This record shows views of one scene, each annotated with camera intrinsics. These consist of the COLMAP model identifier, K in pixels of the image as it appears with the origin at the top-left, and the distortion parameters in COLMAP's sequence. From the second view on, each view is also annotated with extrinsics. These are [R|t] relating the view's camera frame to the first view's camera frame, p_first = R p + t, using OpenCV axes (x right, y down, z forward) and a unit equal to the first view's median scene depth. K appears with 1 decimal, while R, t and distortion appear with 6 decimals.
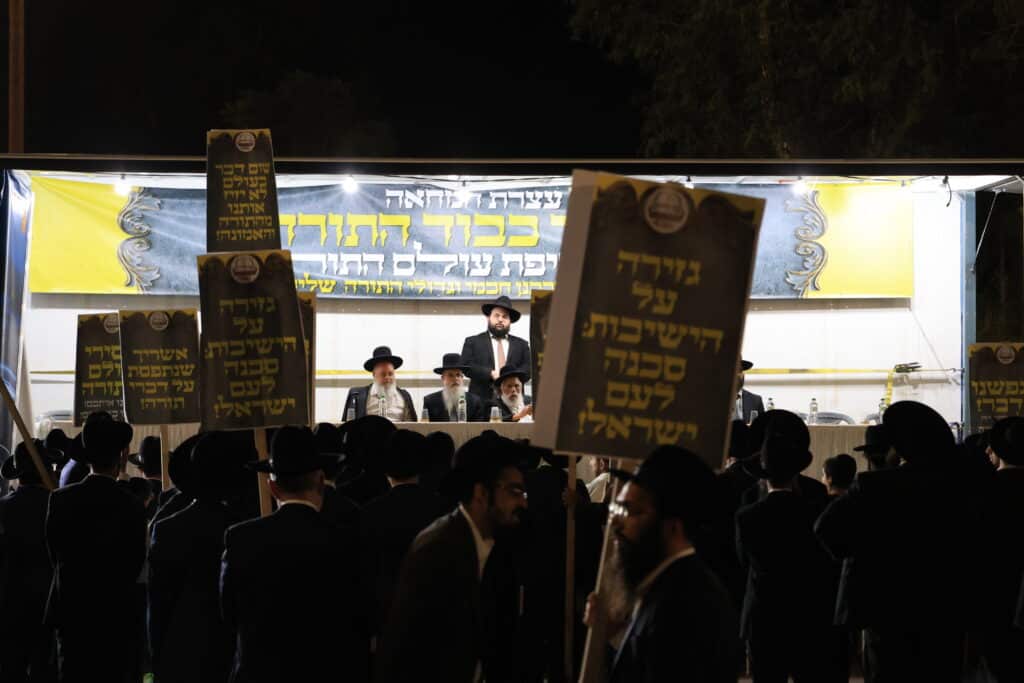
lens RADIAL K [[2627.3, 0, 510.8], [0, 2627.3, 350.6], [0, 0, 1]] dist [-0.284129, 0.000000]
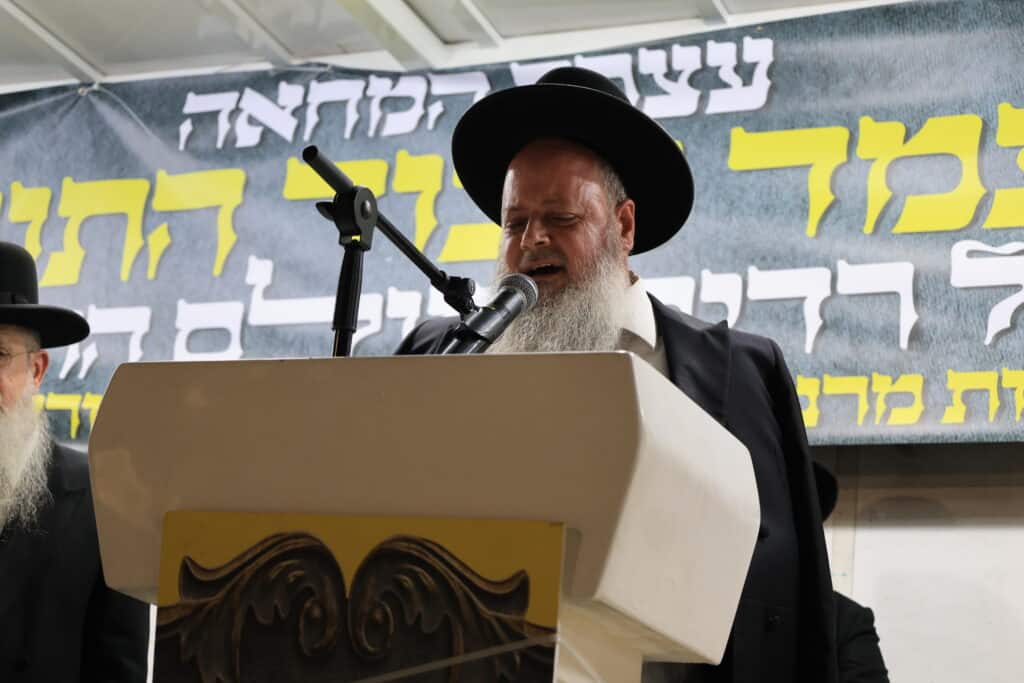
lens RADIAL K [[2179.5, 0, 499.3], [0, 2179.5, 350.4], [0, 0, 1]] dist [-0.026277, 0.000000]
pose [[0.891292, -0.051527, -0.450493, 0.089671], [-0.081792, 0.958954, -0.271510, 0.028039], [0.445993, 0.278841, 0.850493, 0.818450]]
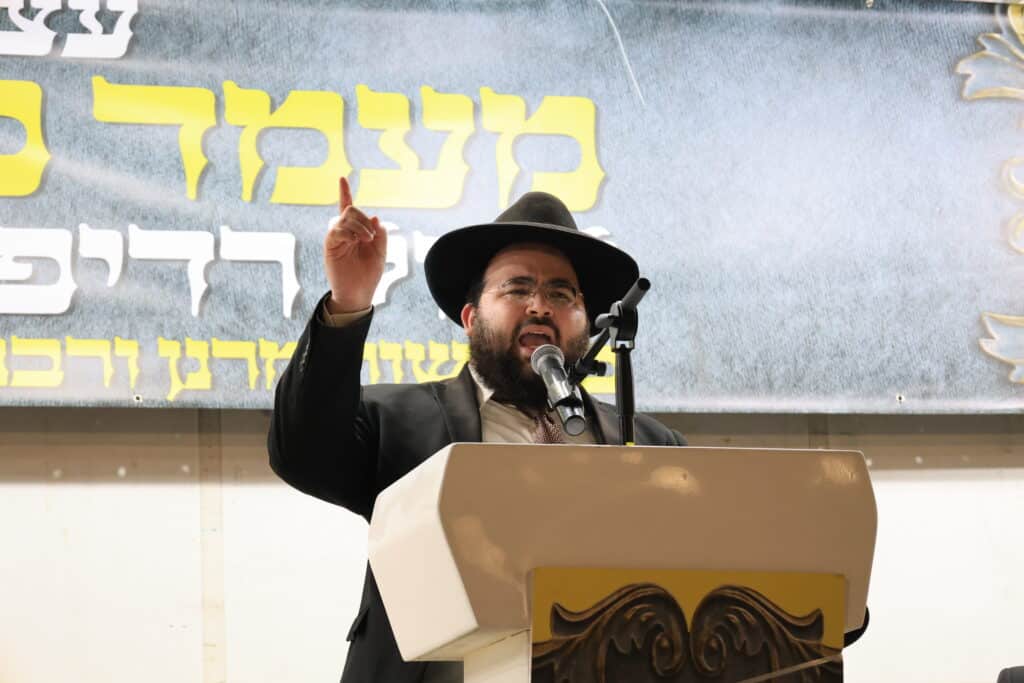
lens RADIAL K [[2918.2, 0, 514.2], [0, 2918.2, 339.3], [0, 0, 1]] dist [-0.043219, 0.000000]
pose [[0.971510, 0.005752, 0.236930, -0.011464], [0.043682, 0.978232, -0.202863, 0.030717], [-0.232939, 0.207433, 0.950111, 0.733990]]
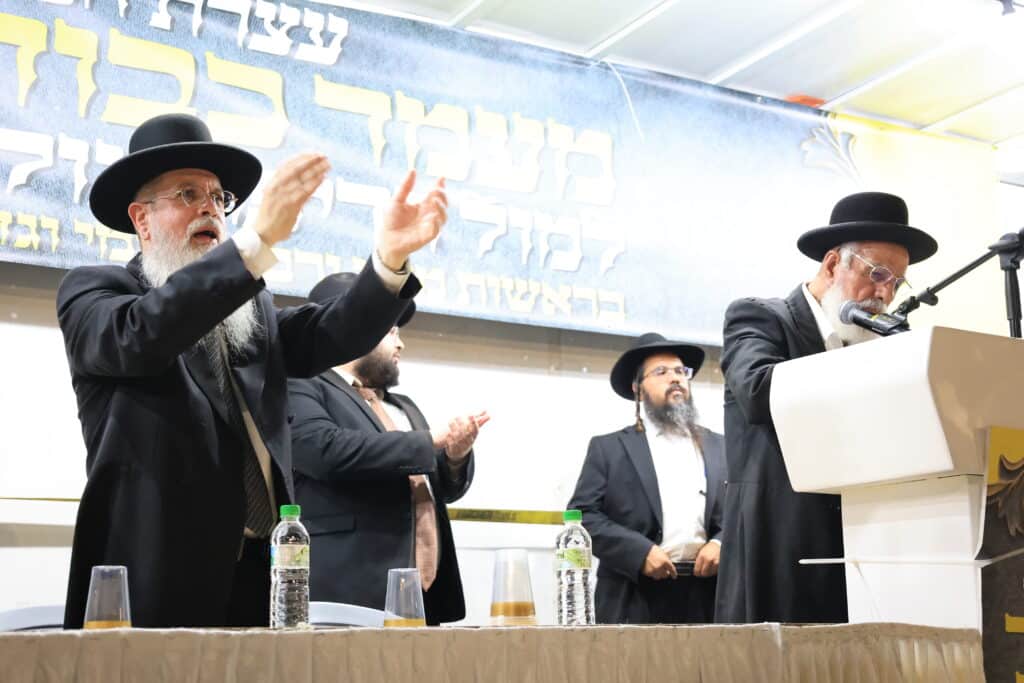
lens RADIAL K [[1467.1, 0, 512.0], [0, 1467.1, 341.0], [0, 0, 1]] dist [-0.014402, 0.000000]
pose [[0.877266, 0.084775, 0.472459, -0.054096], [0.008230, 0.981479, -0.191393, 0.023676], [-0.479934, 0.171791, 0.860320, 0.820313]]
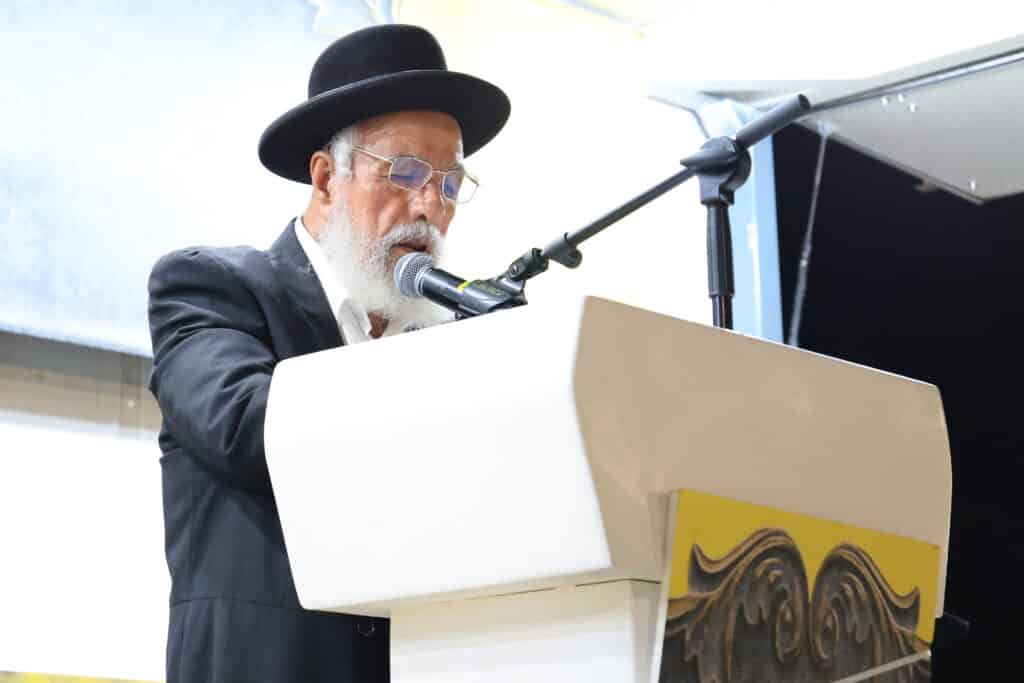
lens RADIAL K [[2646.8, 0, 507.0], [0, 2646.8, 338.7], [0, 0, 1]] dist [0.047585, 0.000000]
pose [[0.700097, 0.135970, 0.700982, -0.050081], [0.014204, 0.978856, -0.204056, 0.024866], [-0.713907, 0.152815, 0.683363, 0.830282]]
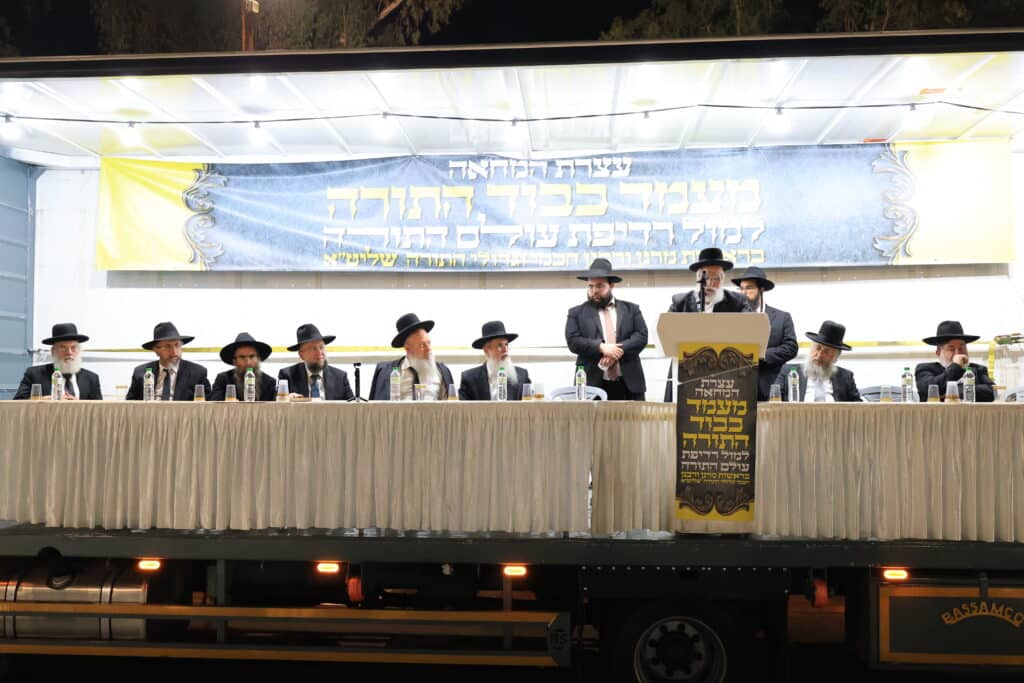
lens RADIAL K [[897.1, 0, 511.3], [0, 897.1, 343.1], [0, 0, 1]] dist [-0.039375, 0.008276]
pose [[0.991521, -0.009056, -0.129630, 0.017887], [0.006281, 0.999743, -0.021801, 0.013822], [0.129794, 0.020802, 0.991323, 0.673681]]
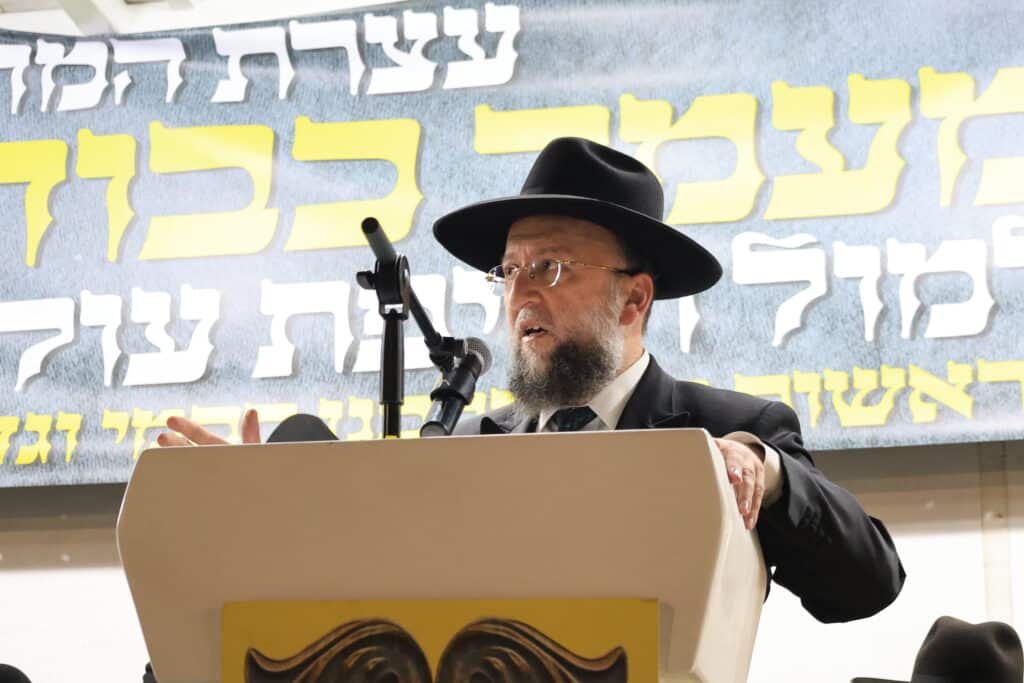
lens RADIAL K [[2780.8, 0, 519.5], [0, 2780.8, 344.9], [0, 0, 1]] dist [-0.067870, 0.000000]
pose [[0.971736, -0.067406, -0.226241, 0.072448], [0.007130, 0.966311, -0.257280, 0.030242], [0.235961, 0.248396, 0.939480, 0.781646]]
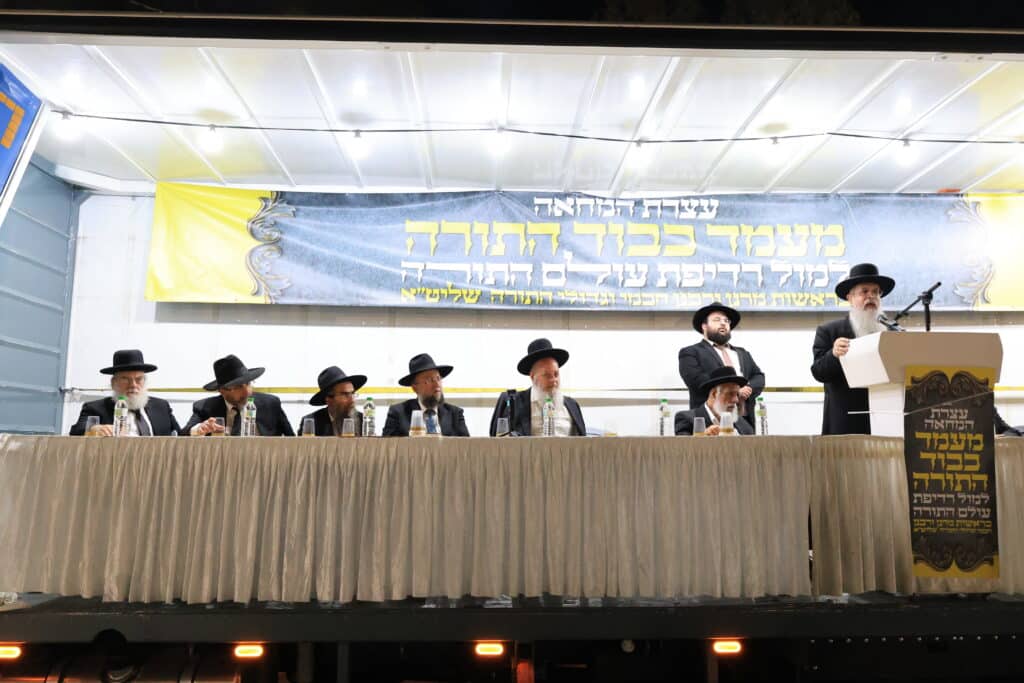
lens RADIAL K [[726.1, 0, 509.5], [0, 726.1, 345.7], [0, 0, 1]] dist [-0.025729, 0.001170]
pose [[0.999666, -0.004639, -0.025419, -0.049975], [0.001632, 0.993123, -0.117067, 0.022699], [0.025787, 0.116987, 0.992799, 0.744690]]
